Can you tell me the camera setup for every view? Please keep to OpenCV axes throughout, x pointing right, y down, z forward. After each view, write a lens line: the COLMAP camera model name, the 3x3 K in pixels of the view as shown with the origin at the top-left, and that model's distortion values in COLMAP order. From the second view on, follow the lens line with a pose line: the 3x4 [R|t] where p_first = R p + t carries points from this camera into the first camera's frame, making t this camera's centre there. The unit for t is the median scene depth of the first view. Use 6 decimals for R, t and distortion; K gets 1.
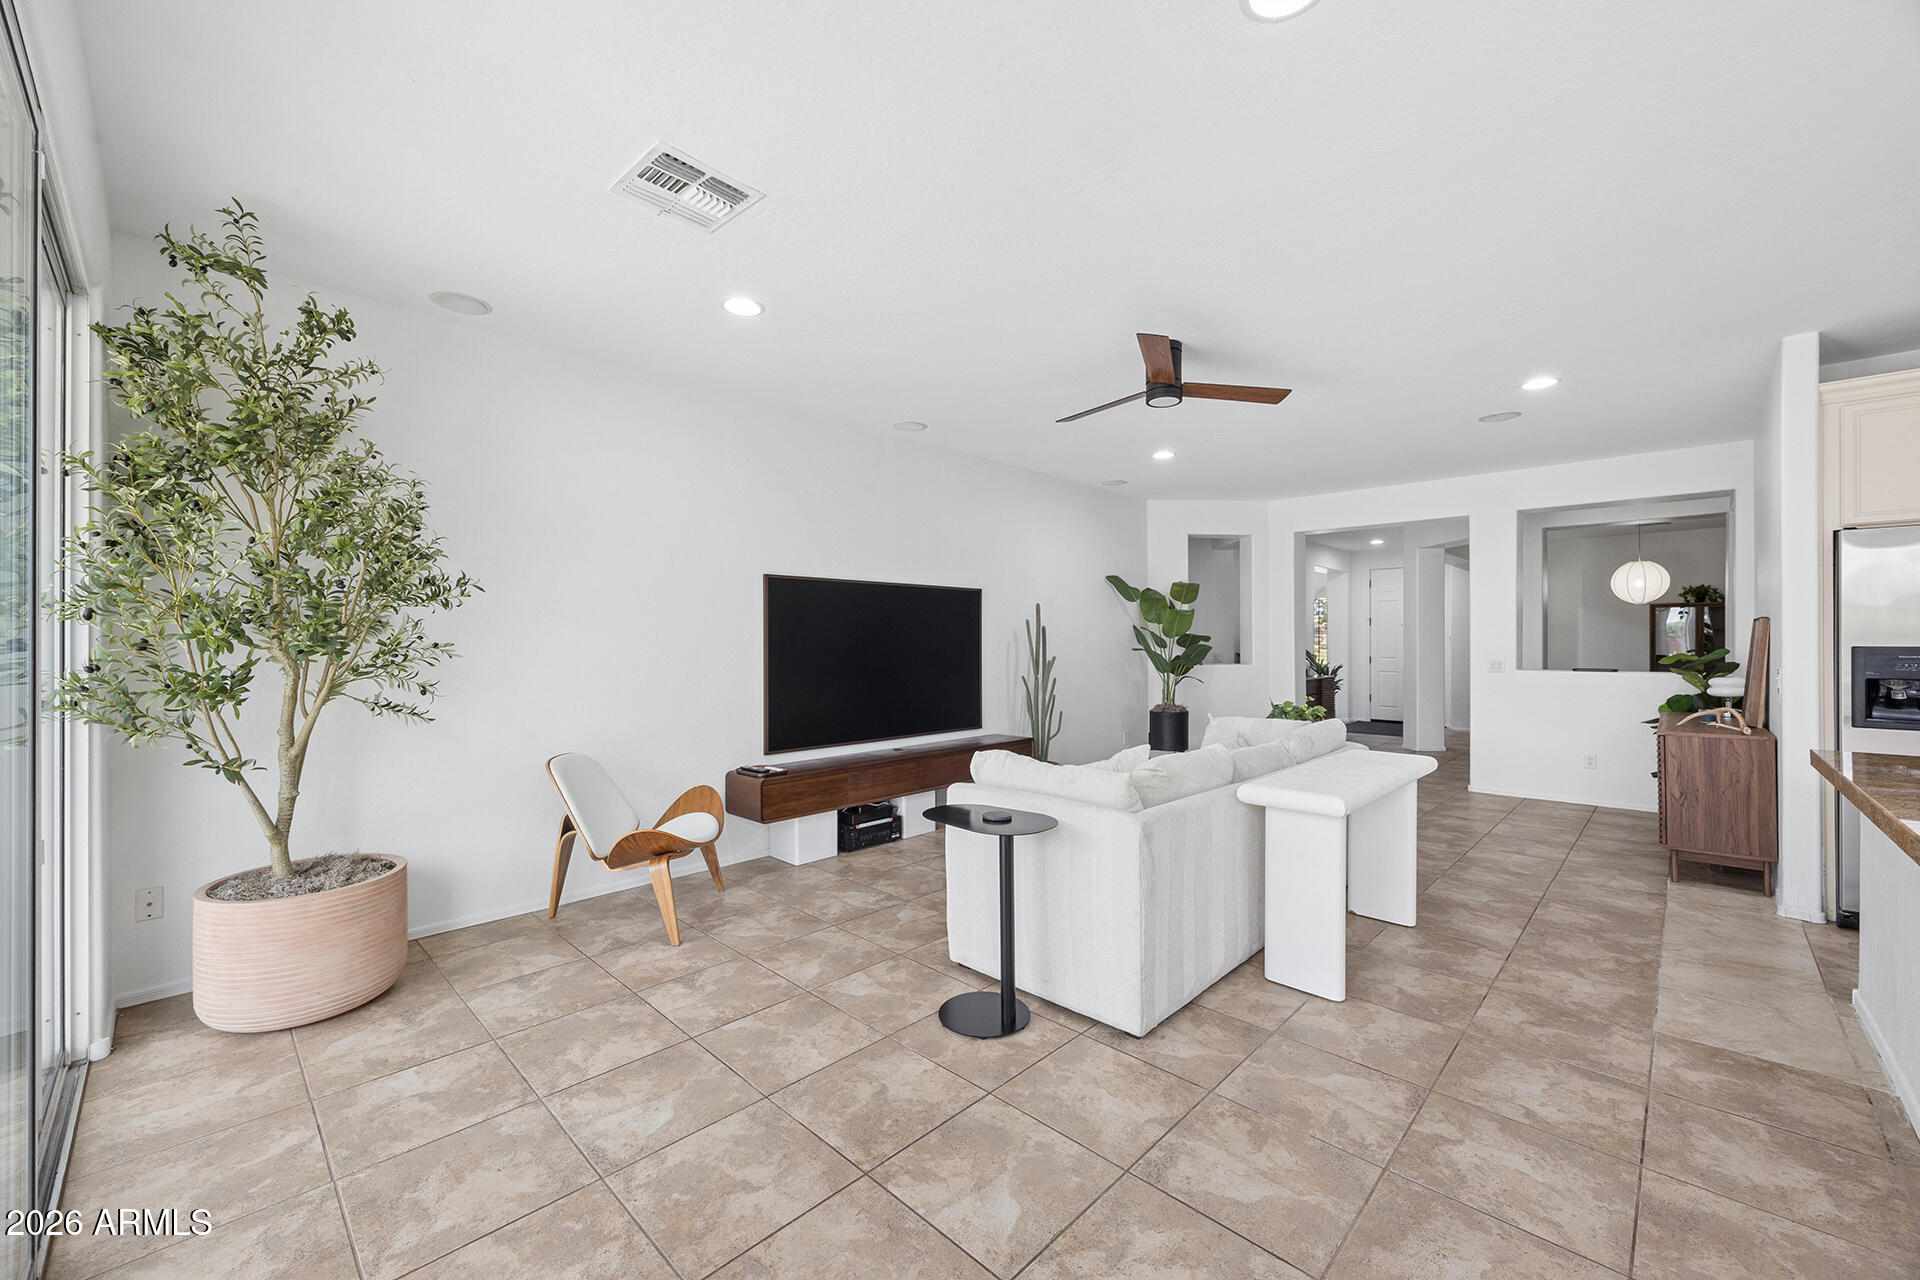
lens RADIAL K [[753.1, 0, 968.9], [0, 753.1, 636.2], [0, 0, 1]] dist [0.006253, -0.001330]
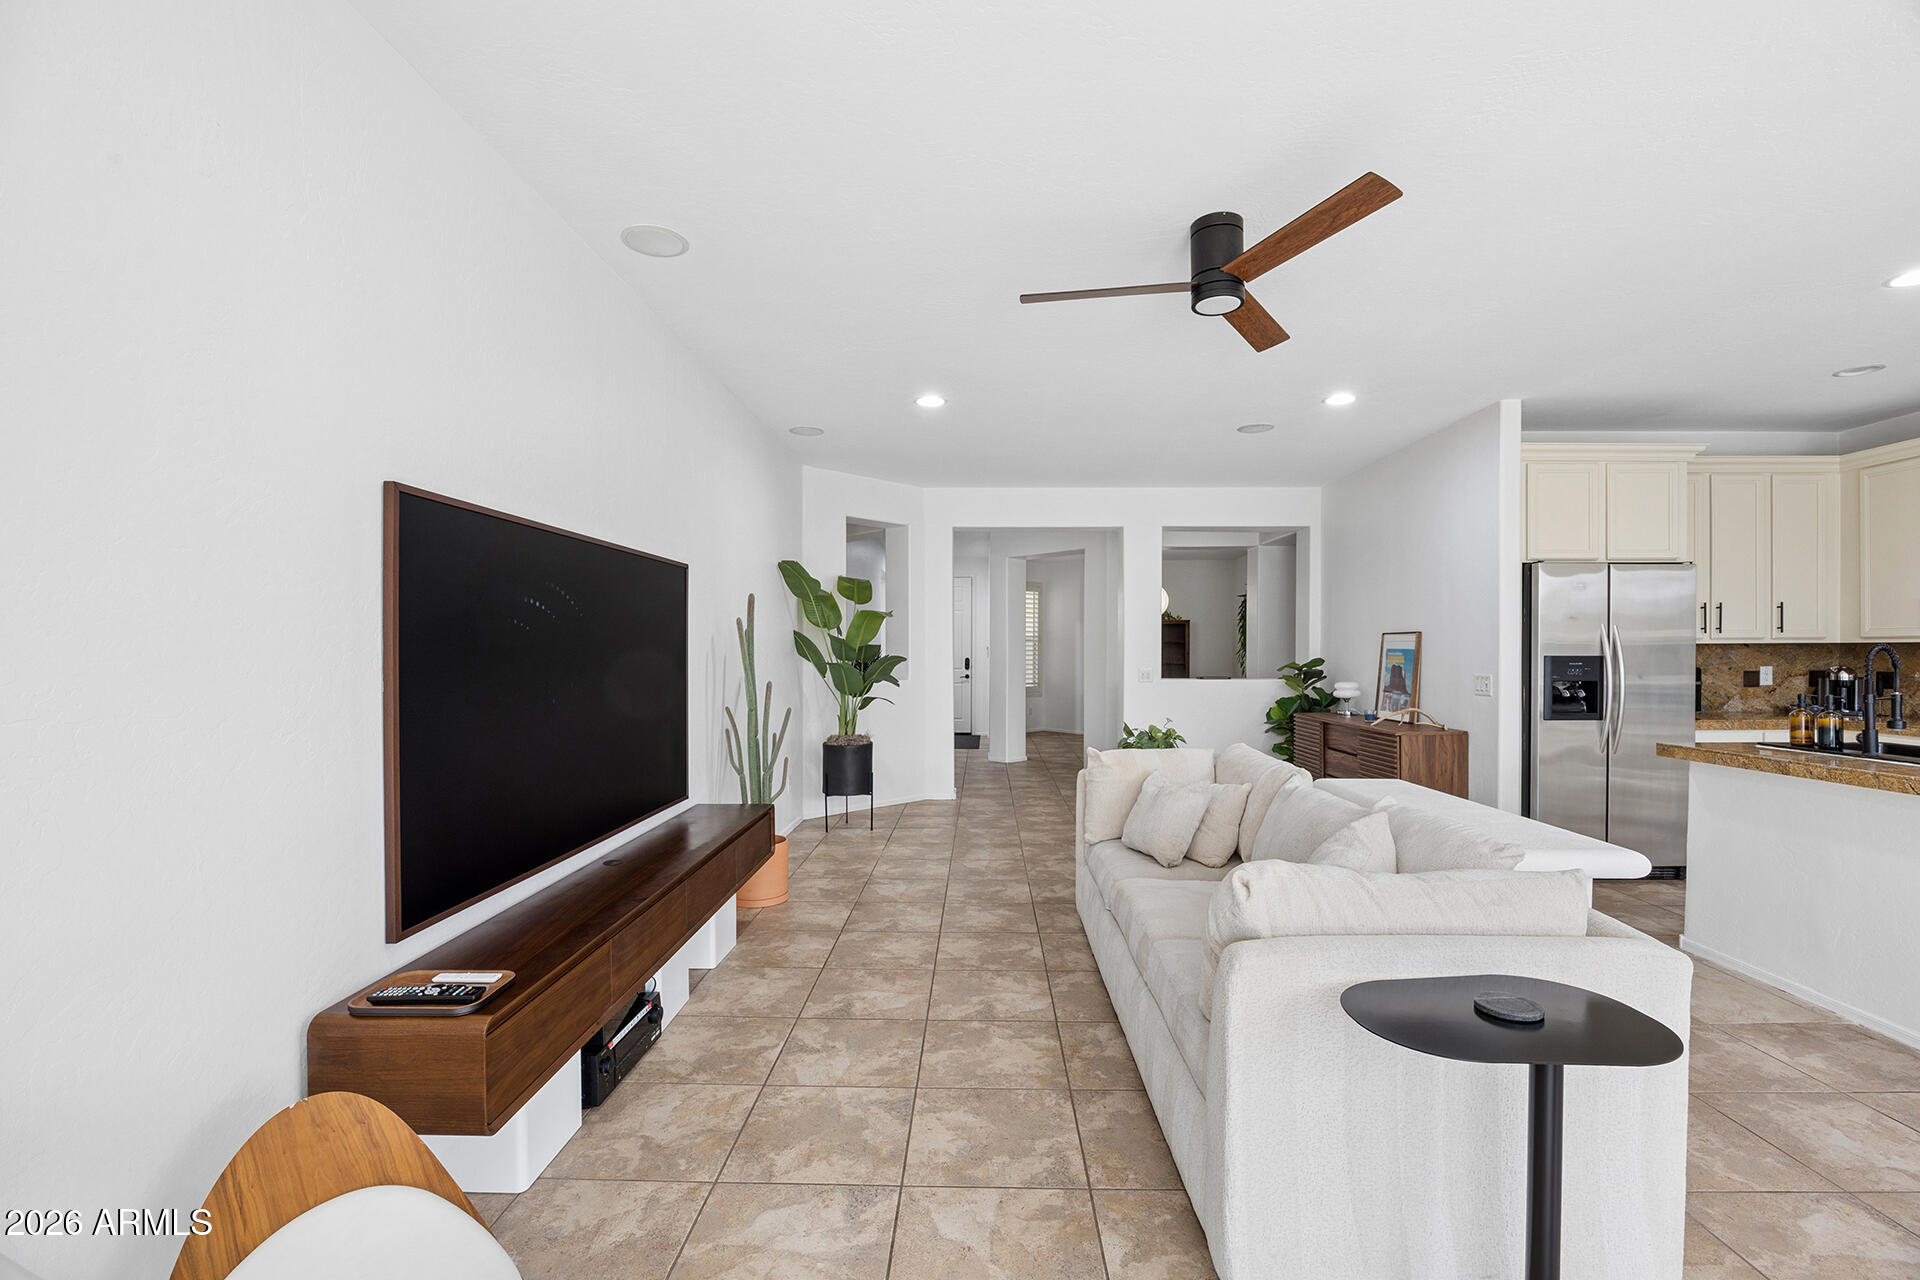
lens RADIAL K [[817.2, 0, 971.7], [0, 817.2, 658.3], [0, 0, 1]] dist [-0.015497, -0.000046]
pose [[0.736858, -0.003657, 0.676037, -0.509571], [-0.005676, 0.999917, 0.011597, 0.008637], [-0.676023, -0.012383, 0.736776, 0.756628]]
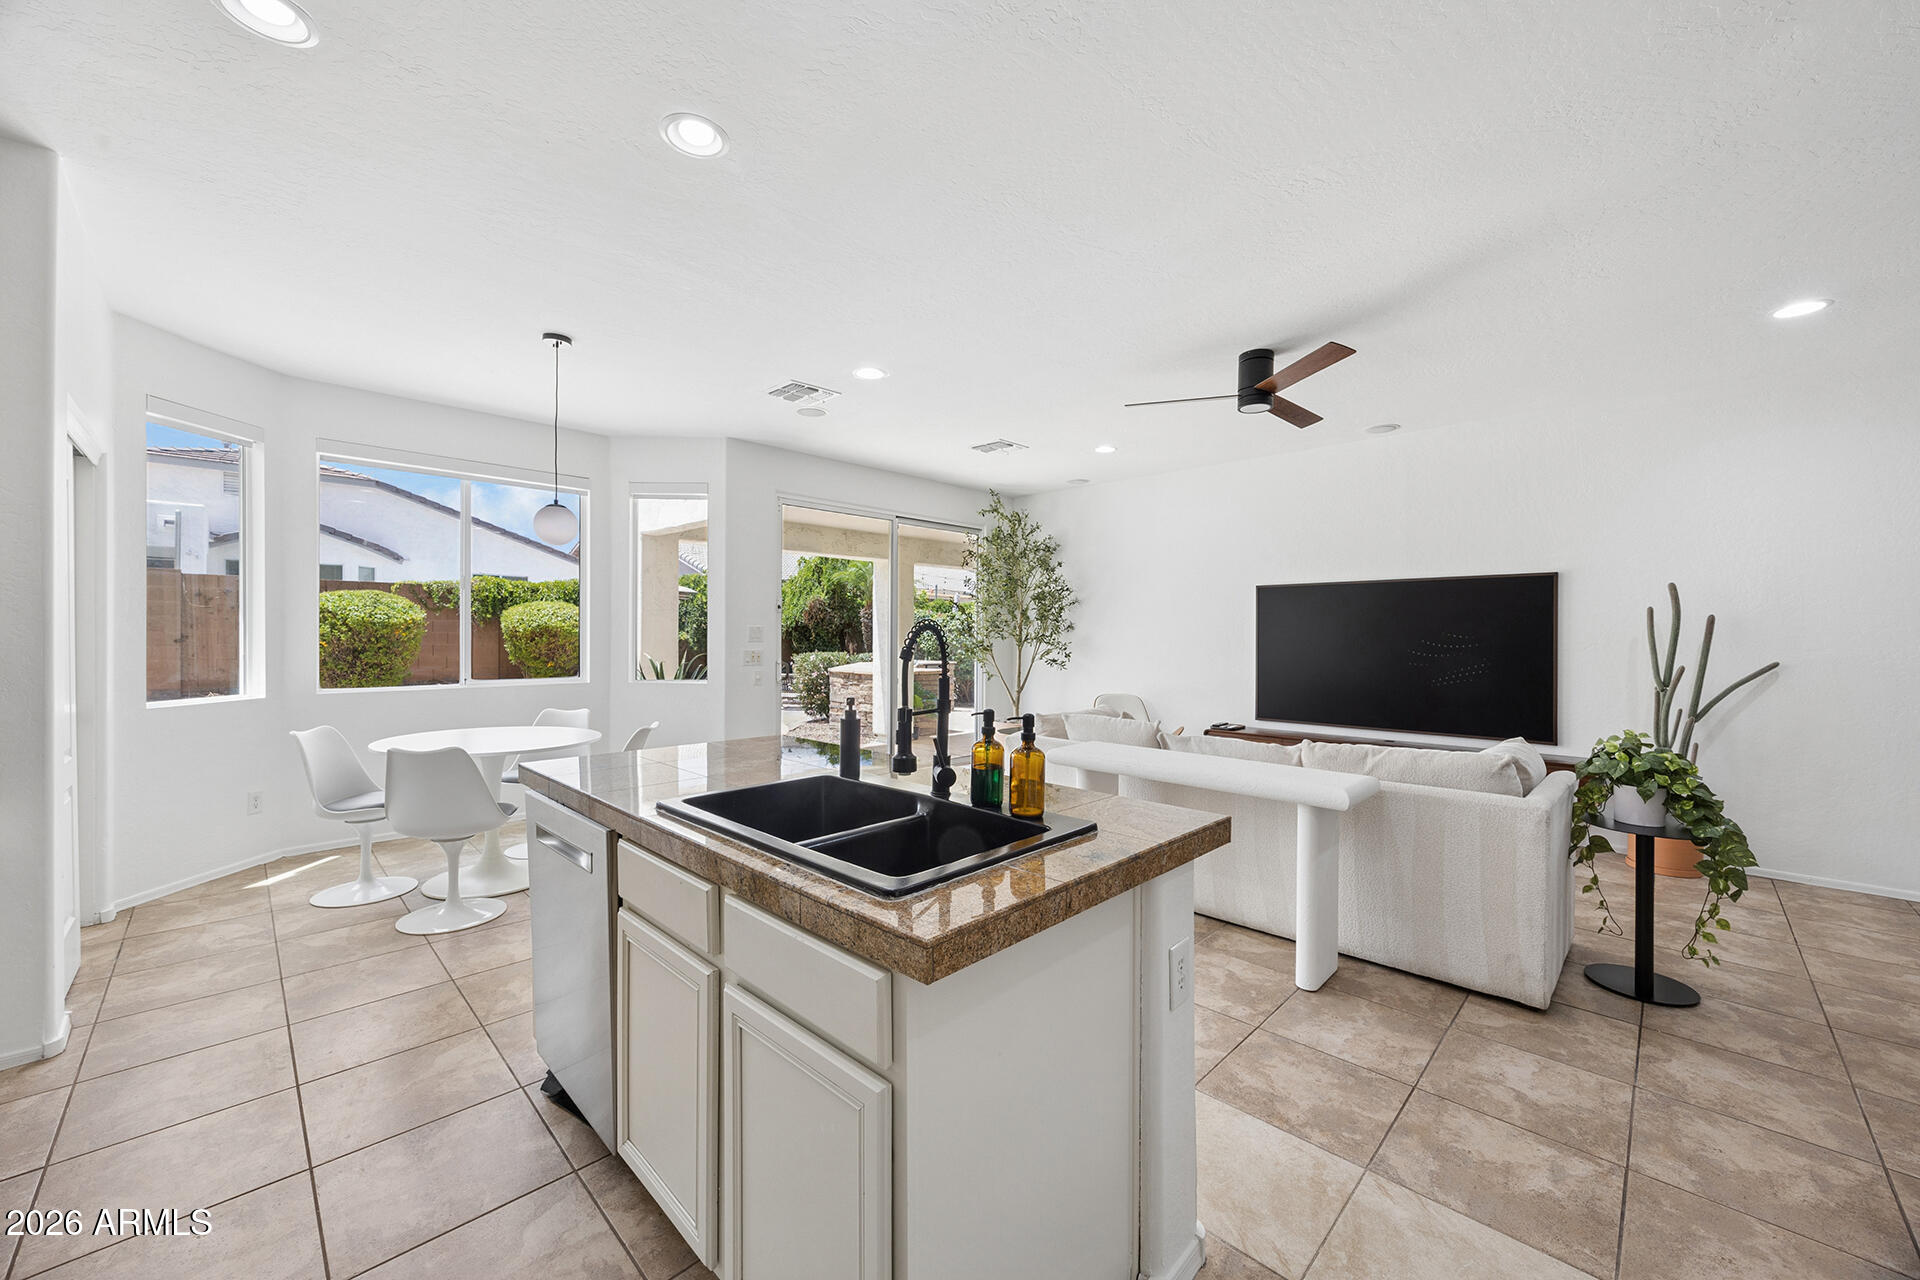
lens RADIAL K [[739.6, 0, 962.4], [0, 739.6, 630.2], [0, 0, 1]] dist [-0.000815, -0.000991]
pose [[-0.018397, -0.003978, -0.999823, 1.615076], [0.001100, 0.999991, -0.003998, 0.003891], [0.999830, -0.001173, -0.018392, 0.760605]]
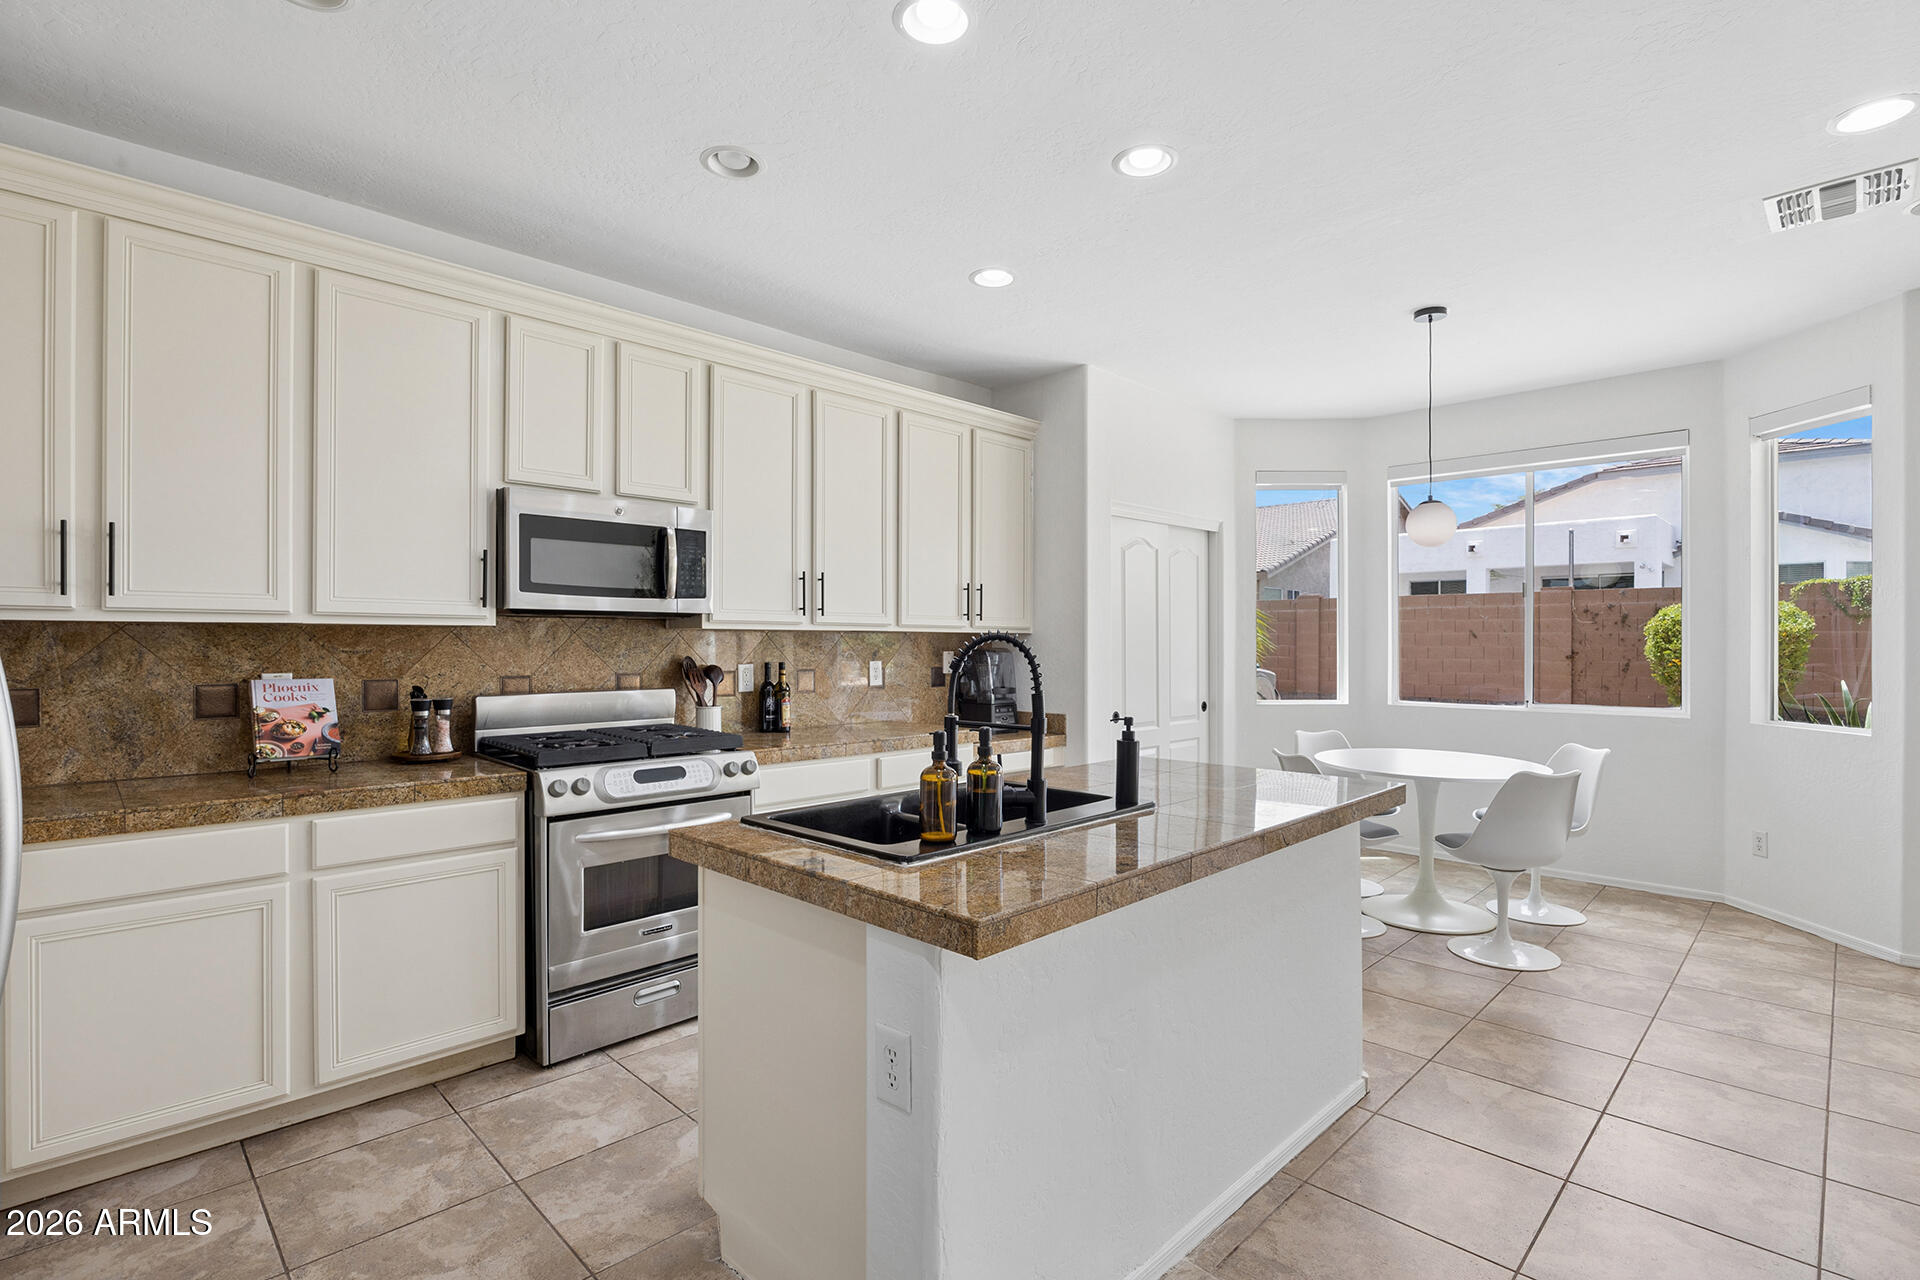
lens RADIAL K [[906.3, 0, 968.2], [0, 906.3, 644.0], [0, 0, 1]] dist [-0.007825, -0.002245]
pose [[-0.999883, -0.001367, 0.015264, 1.056163], [-0.001468, 0.999977, -0.006617, 0.008659], [-0.015254, -0.006638, -0.999862, 1.399258]]
